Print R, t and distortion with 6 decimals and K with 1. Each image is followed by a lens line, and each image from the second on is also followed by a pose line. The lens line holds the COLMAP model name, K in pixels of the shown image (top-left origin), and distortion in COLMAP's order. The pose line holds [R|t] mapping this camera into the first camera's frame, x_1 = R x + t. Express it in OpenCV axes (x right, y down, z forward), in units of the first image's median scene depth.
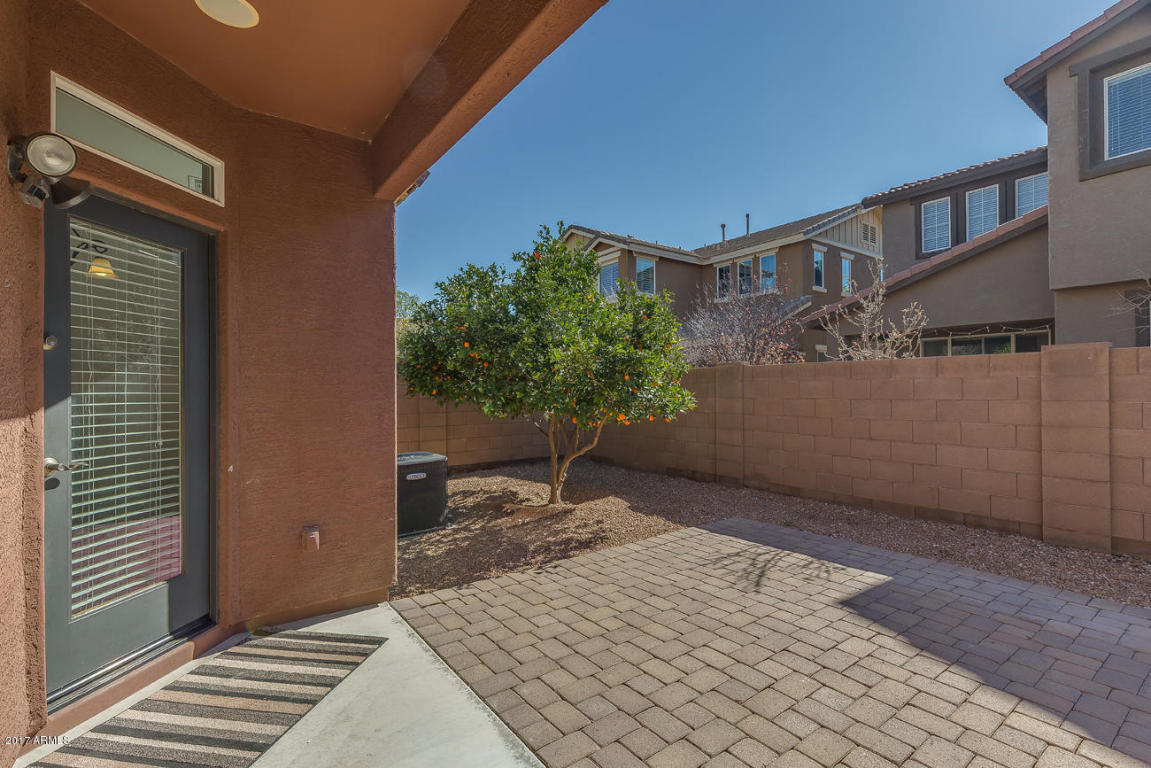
lens RADIAL K [[544.0, 0, 575.5], [0, 544.0, 384.0], [0, 0, 1]] dist [0.001868, -0.000046]
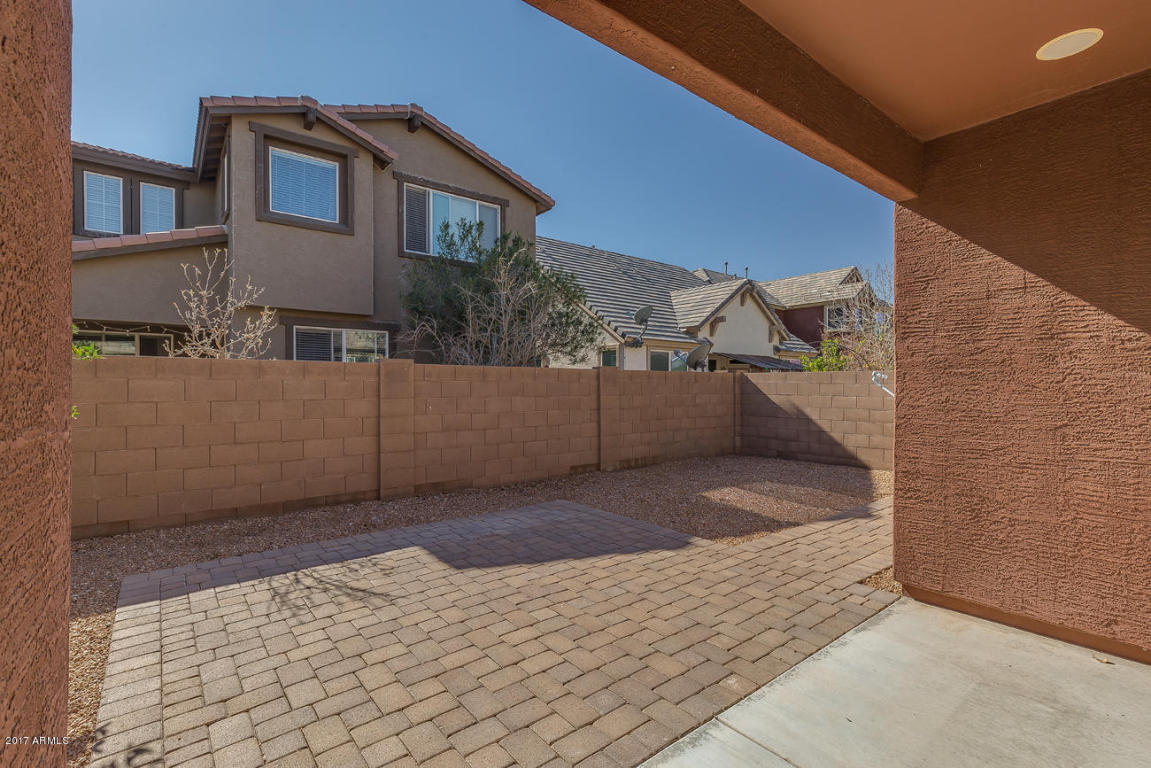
lens RADIAL K [[524.8, 0, 575.5], [0, 524.8, 384.0], [0, 0, 1]] dist [0.015657, -0.000006]
pose [[-0.050260, 0.008734, 0.998698, -0.458993], [-0.010125, 0.999906, -0.009254, 0.001087], [-0.998685, -0.010577, -0.050167, 0.529775]]
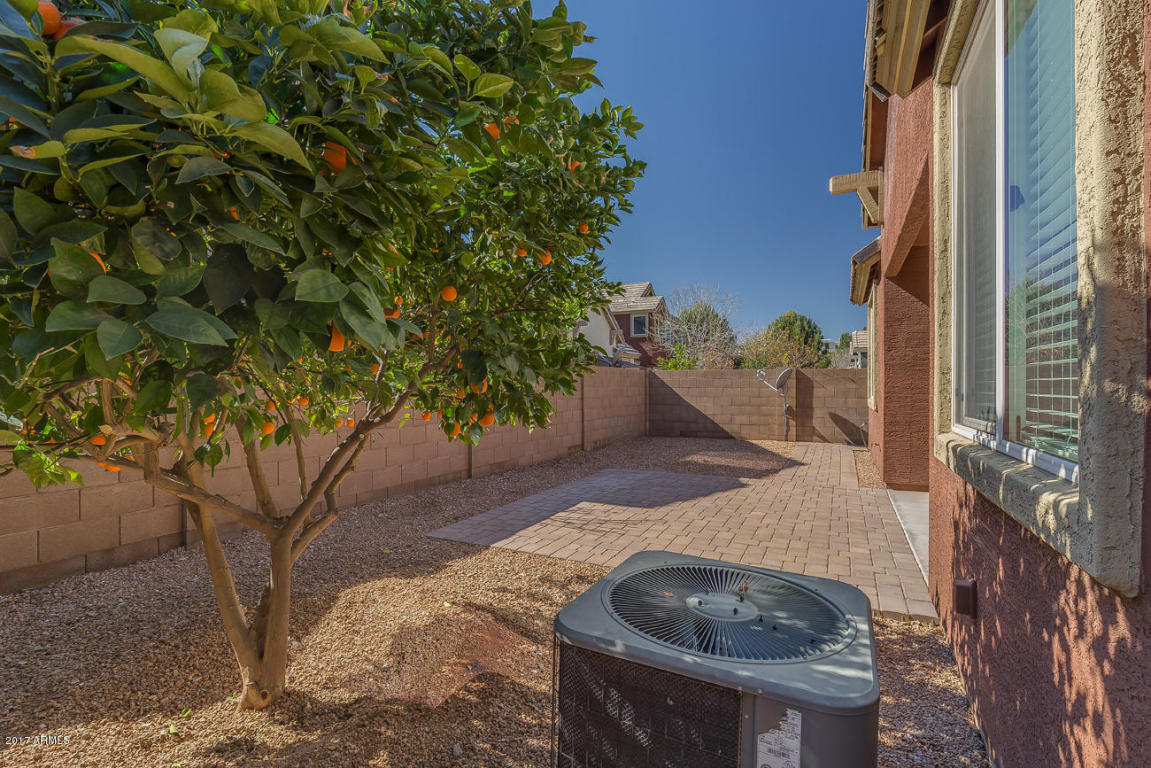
lens RADIAL K [[544.0, 0, 575.5], [0, 544.0, 384.0], [0, 0, 1]] dist [0.001868, -0.000046]
pose [[-0.473625, 0.007395, 0.880695, -0.595675], [-0.006104, 0.999913, -0.011679, 0.033850], [-0.880705, -0.010907, -0.473539, 1.381541]]
